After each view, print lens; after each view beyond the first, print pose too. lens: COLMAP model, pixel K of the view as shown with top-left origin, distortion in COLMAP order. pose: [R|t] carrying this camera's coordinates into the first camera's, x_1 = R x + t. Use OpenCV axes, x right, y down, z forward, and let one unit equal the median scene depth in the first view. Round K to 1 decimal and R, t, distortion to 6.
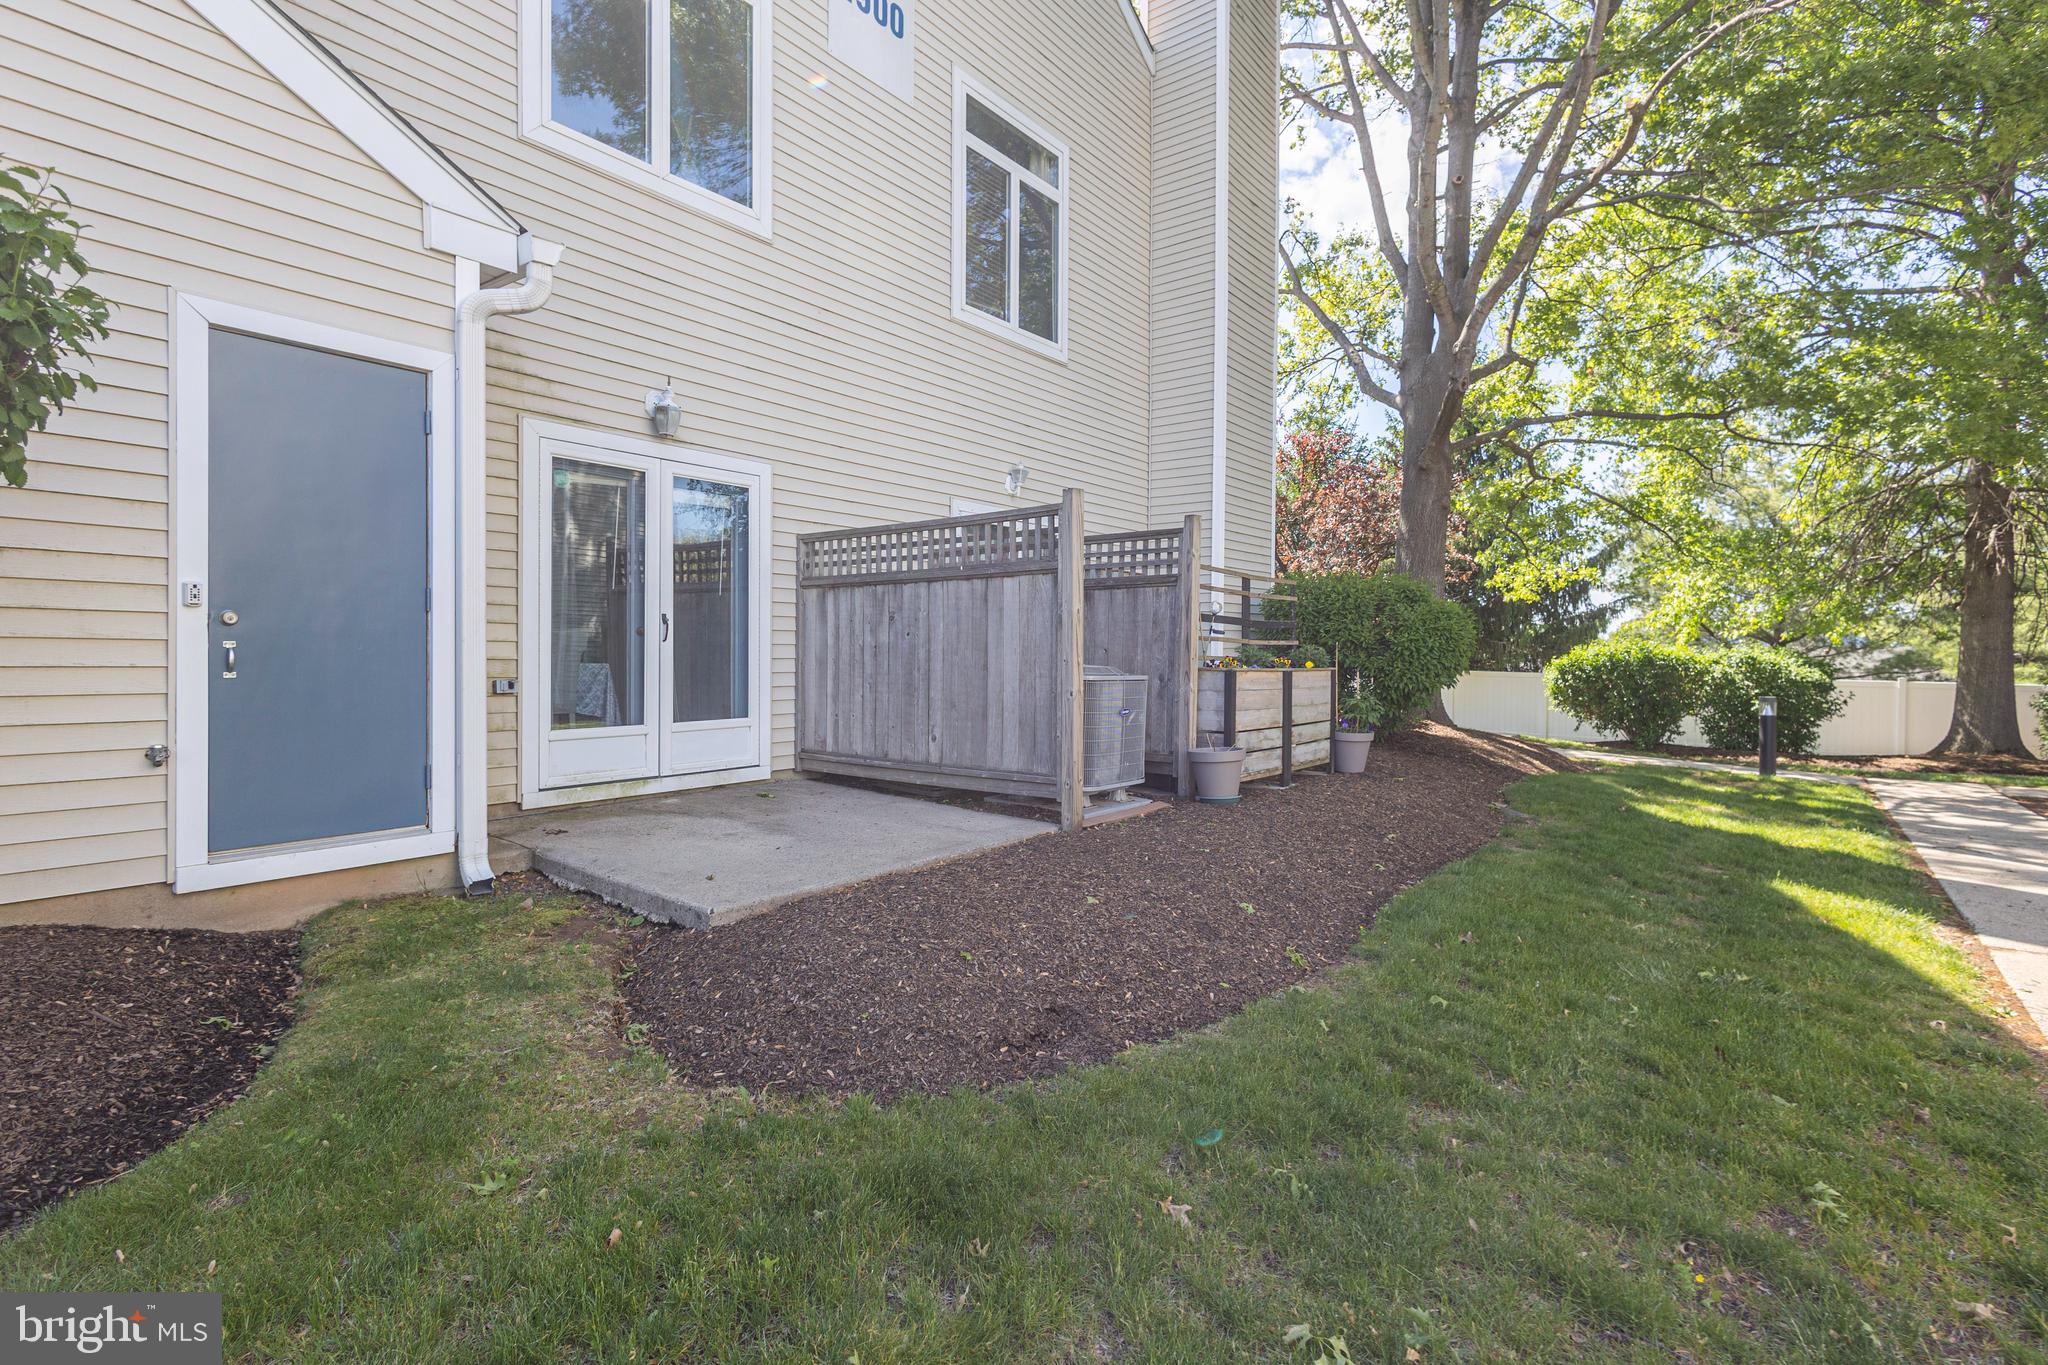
lens RADIAL K [[959.5, 0, 1031.3], [0, 959.5, 663.3], [0, 0, 1]] dist [0.003684, 0.000147]
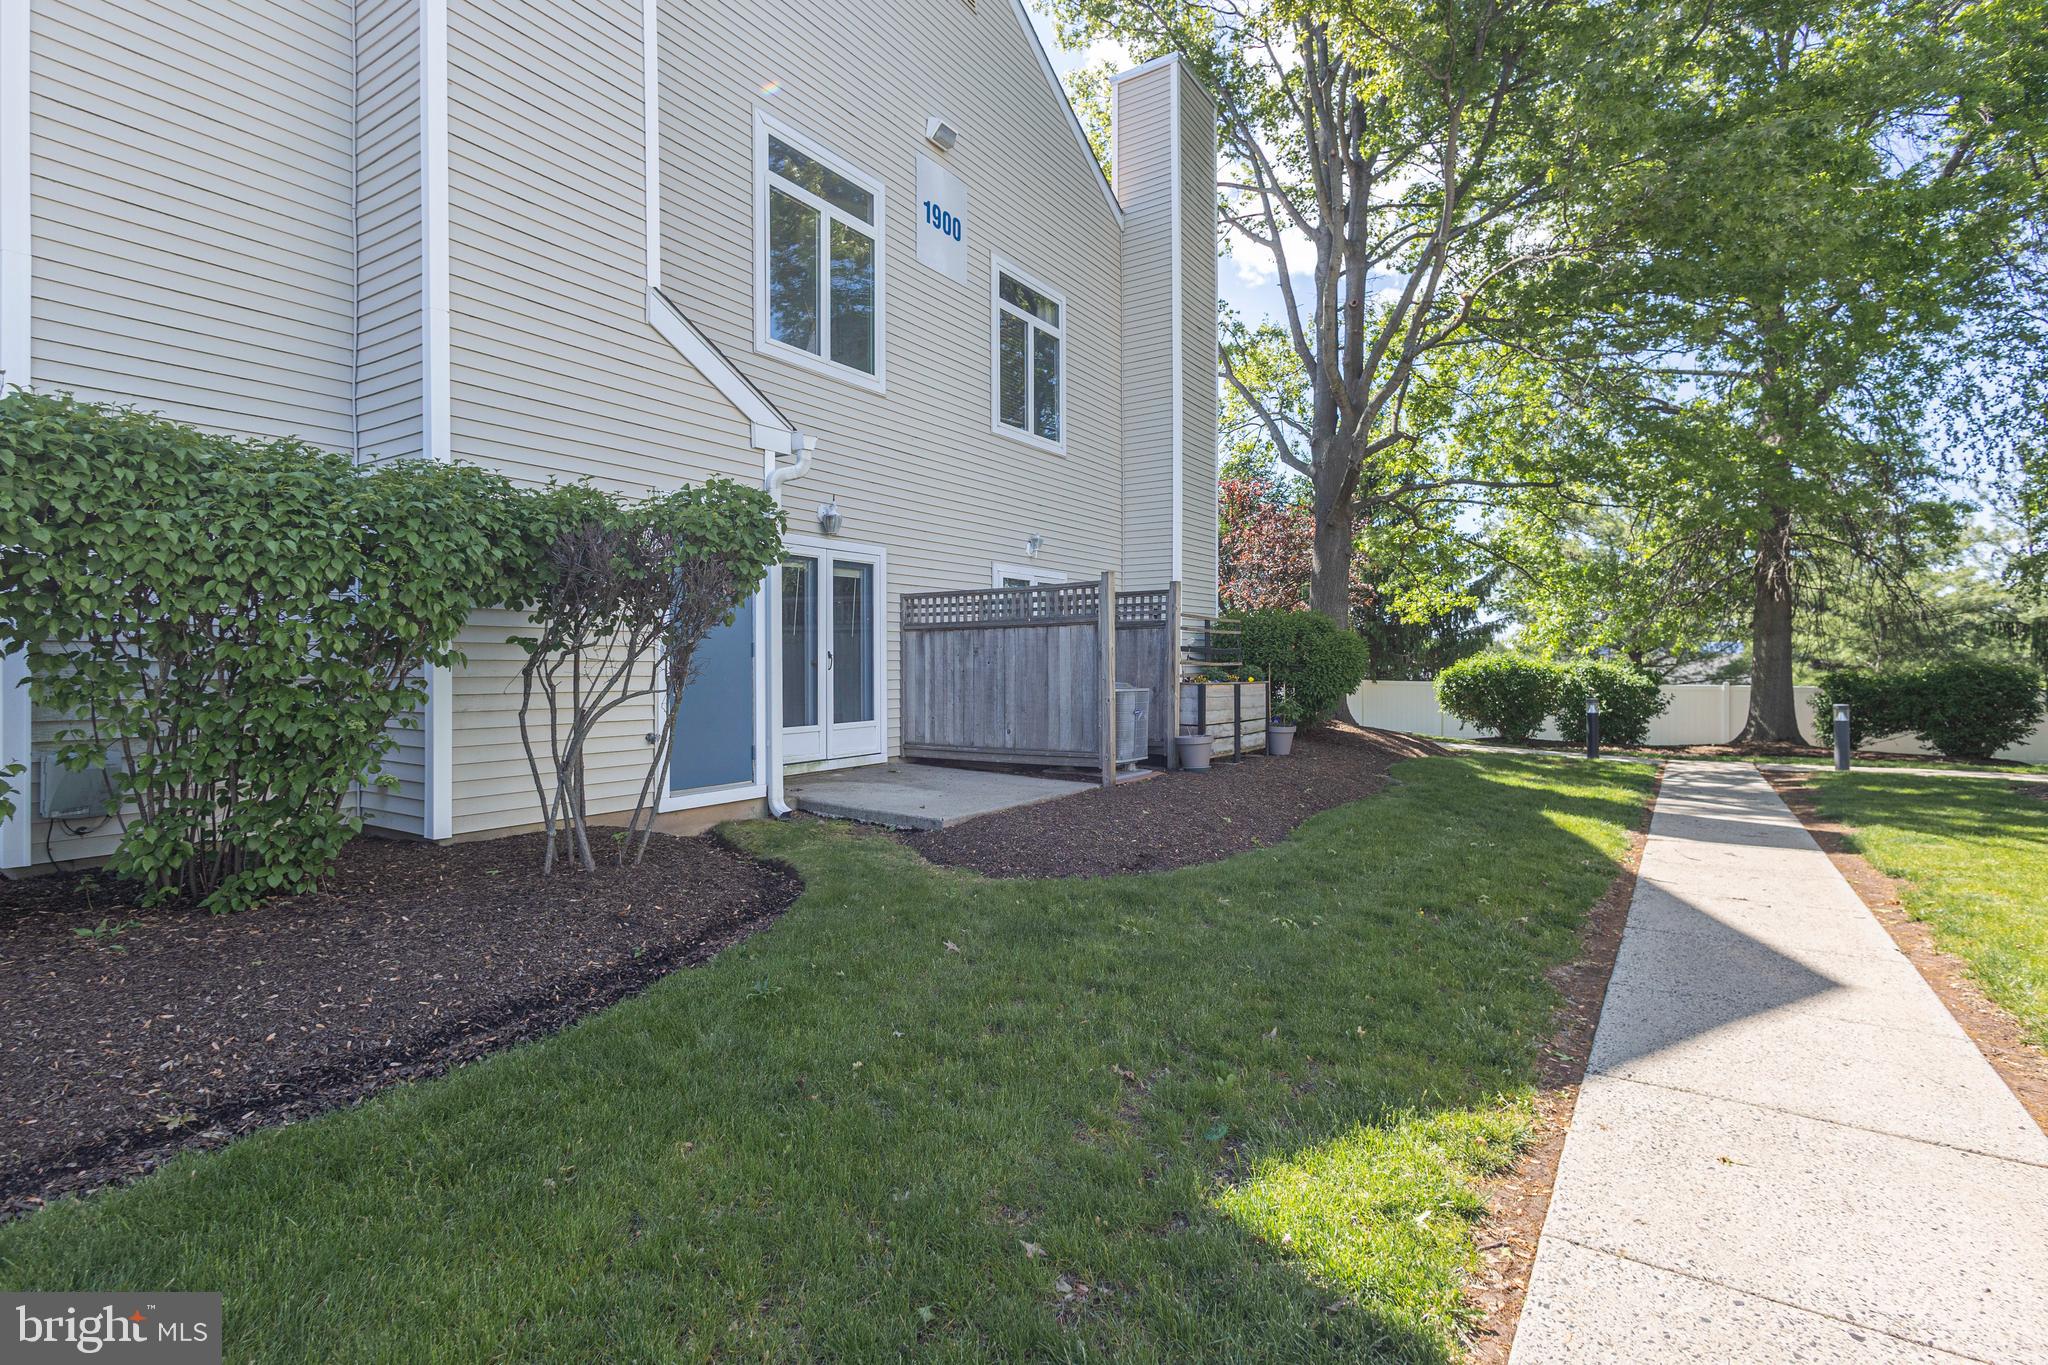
lens RADIAL K [[974.5, 0, 976.0], [0, 974.5, 673.2], [0, 0, 1]] dist [-0.002187, -0.000259]
pose [[0.999521, -0.011949, 0.028552, -0.147907], [0.012061, 0.999920, -0.003736, -0.006617], [-0.028505, 0.004079, 0.999585, -0.403672]]
